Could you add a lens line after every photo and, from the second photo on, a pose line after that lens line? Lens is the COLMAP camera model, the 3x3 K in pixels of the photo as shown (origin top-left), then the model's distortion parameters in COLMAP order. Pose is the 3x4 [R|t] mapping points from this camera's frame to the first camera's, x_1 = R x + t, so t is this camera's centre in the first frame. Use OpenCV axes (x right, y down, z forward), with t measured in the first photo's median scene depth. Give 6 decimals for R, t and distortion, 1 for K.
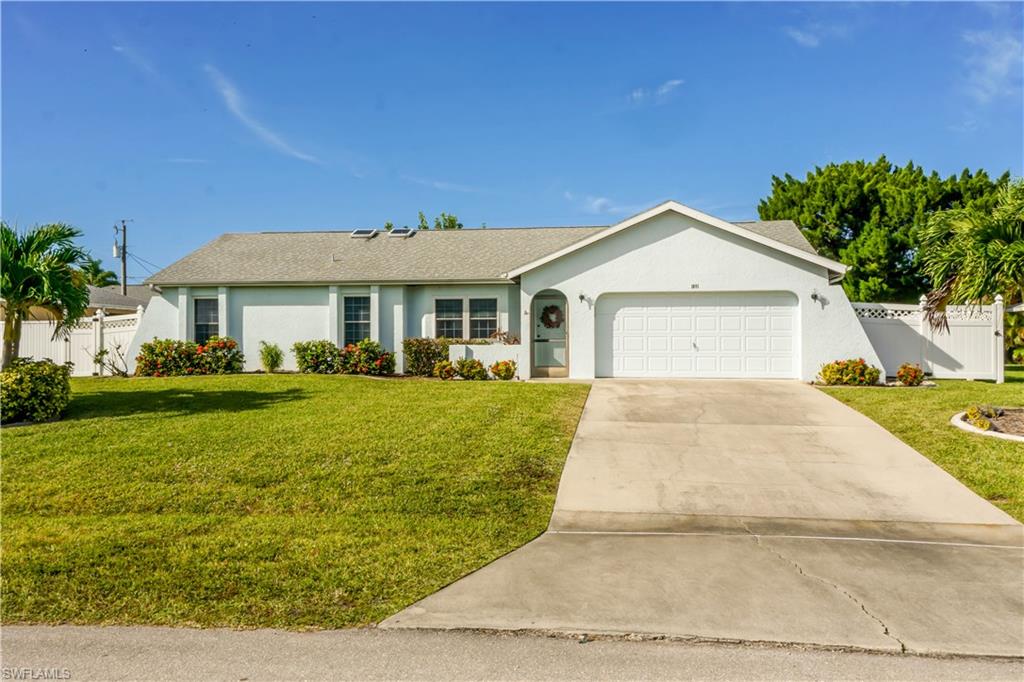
lens RADIAL K [[832.2, 0, 512.0], [0, 832.2, 341.0], [0, 0, 1]] dist [0.070426, -0.000451]
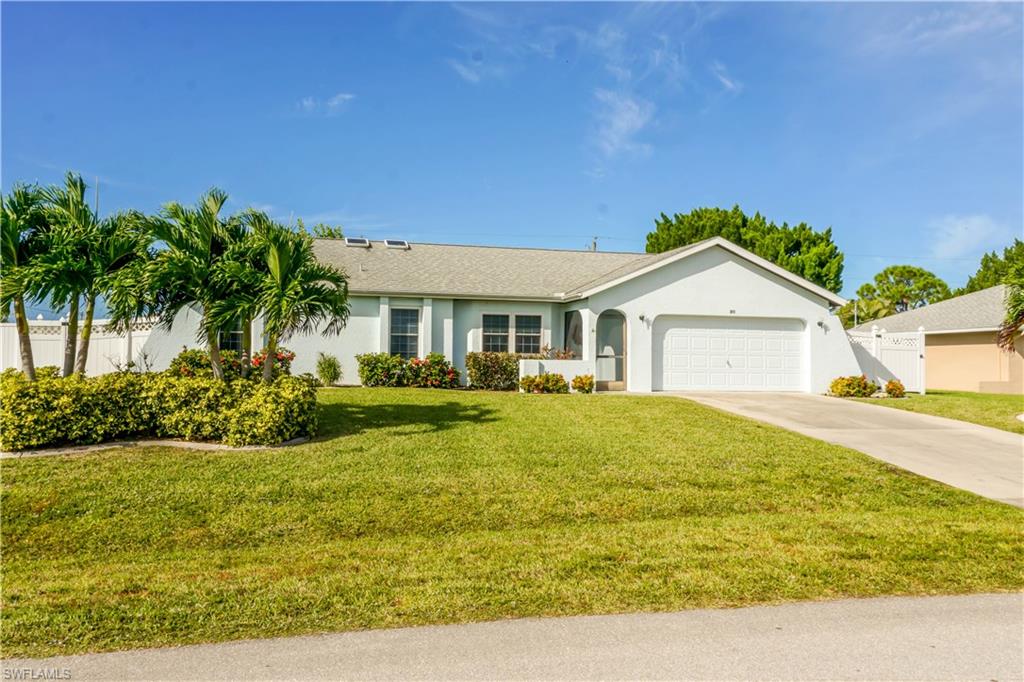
lens RADIAL K [[832.2, 0, 512.0], [0, 832.2, 341.0], [0, 0, 1]] dist [0.070426, -0.000451]
pose [[0.924457, 0.021765, 0.380663, -0.449921], [-0.014953, 0.999671, -0.020844, 0.003379], [-0.380992, 0.013577, 0.924479, 0.043040]]
